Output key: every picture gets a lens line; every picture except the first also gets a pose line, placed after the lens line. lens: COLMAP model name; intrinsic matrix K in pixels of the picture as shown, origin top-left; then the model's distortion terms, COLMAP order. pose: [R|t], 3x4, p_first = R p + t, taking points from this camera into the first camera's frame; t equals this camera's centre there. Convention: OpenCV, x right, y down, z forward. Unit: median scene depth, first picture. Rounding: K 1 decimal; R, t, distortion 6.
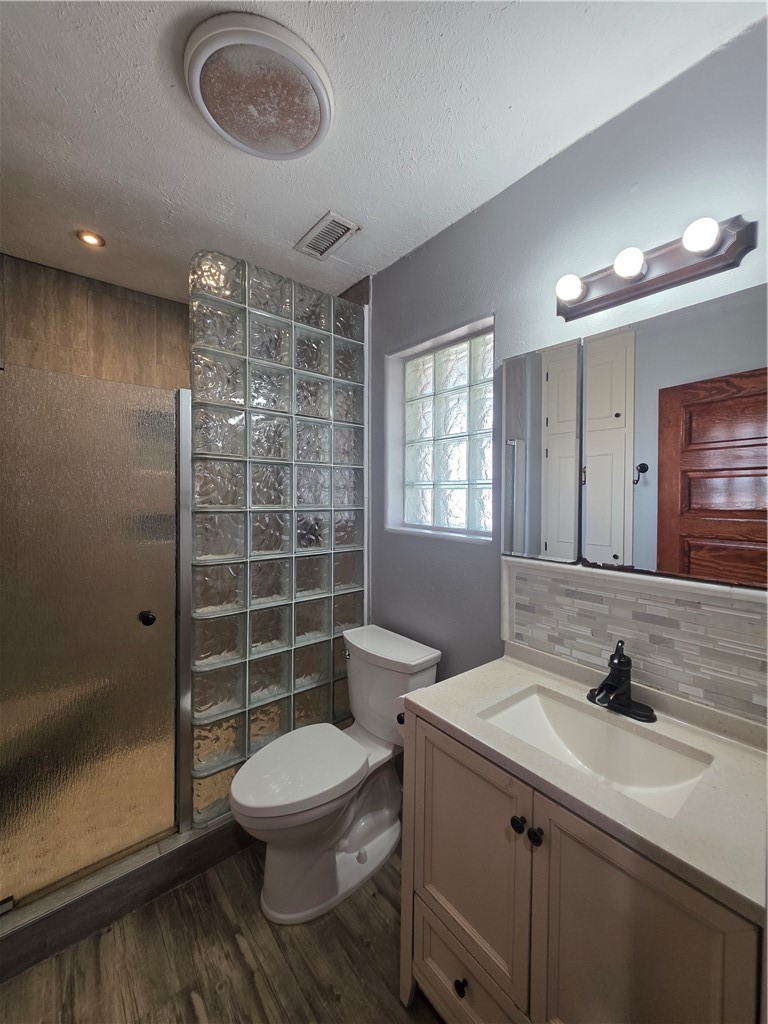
lens RADIAL K [[411.3, 0, 384.9], [0, 411.3, 506.1], [0, 0, 1]] dist [0.002088, -0.000436]
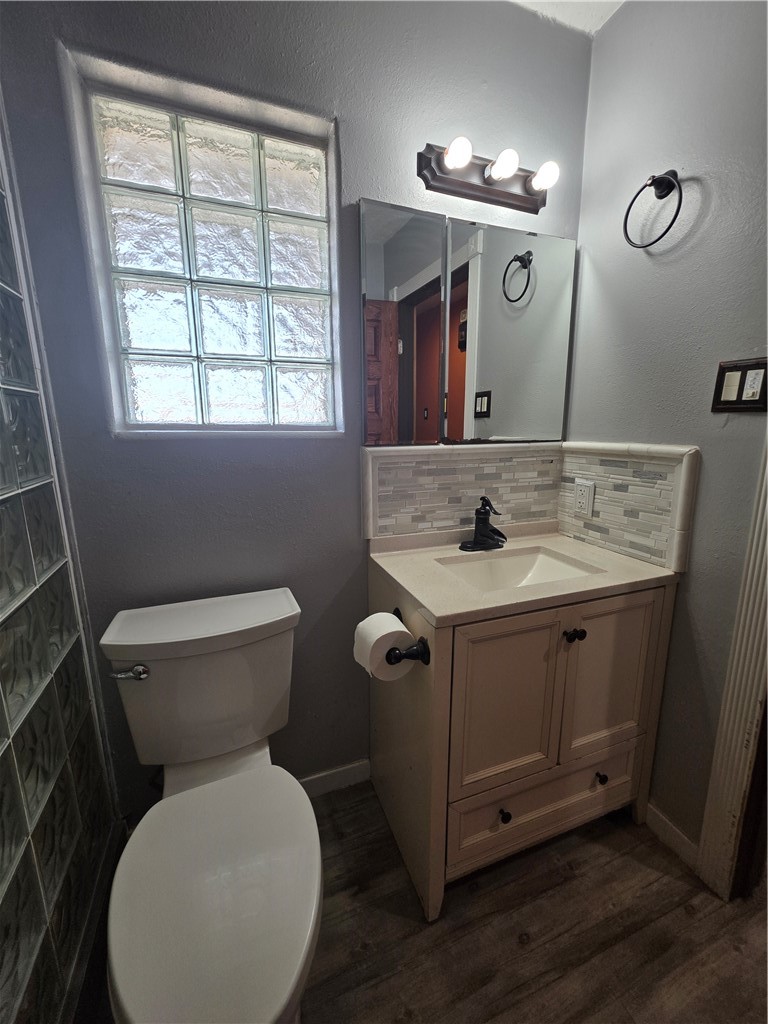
lens RADIAL K [[411.3, 0, 382.9], [0, 411.3, 506.7], [0, 0, 1]] dist [0.002088, -0.000436]
pose [[0.313291, -0.197021, 0.928995, -0.655057], [0.030378, 0.979821, 0.197556, 0.086188], [-0.949171, -0.033671, 0.312955, 0.813818]]
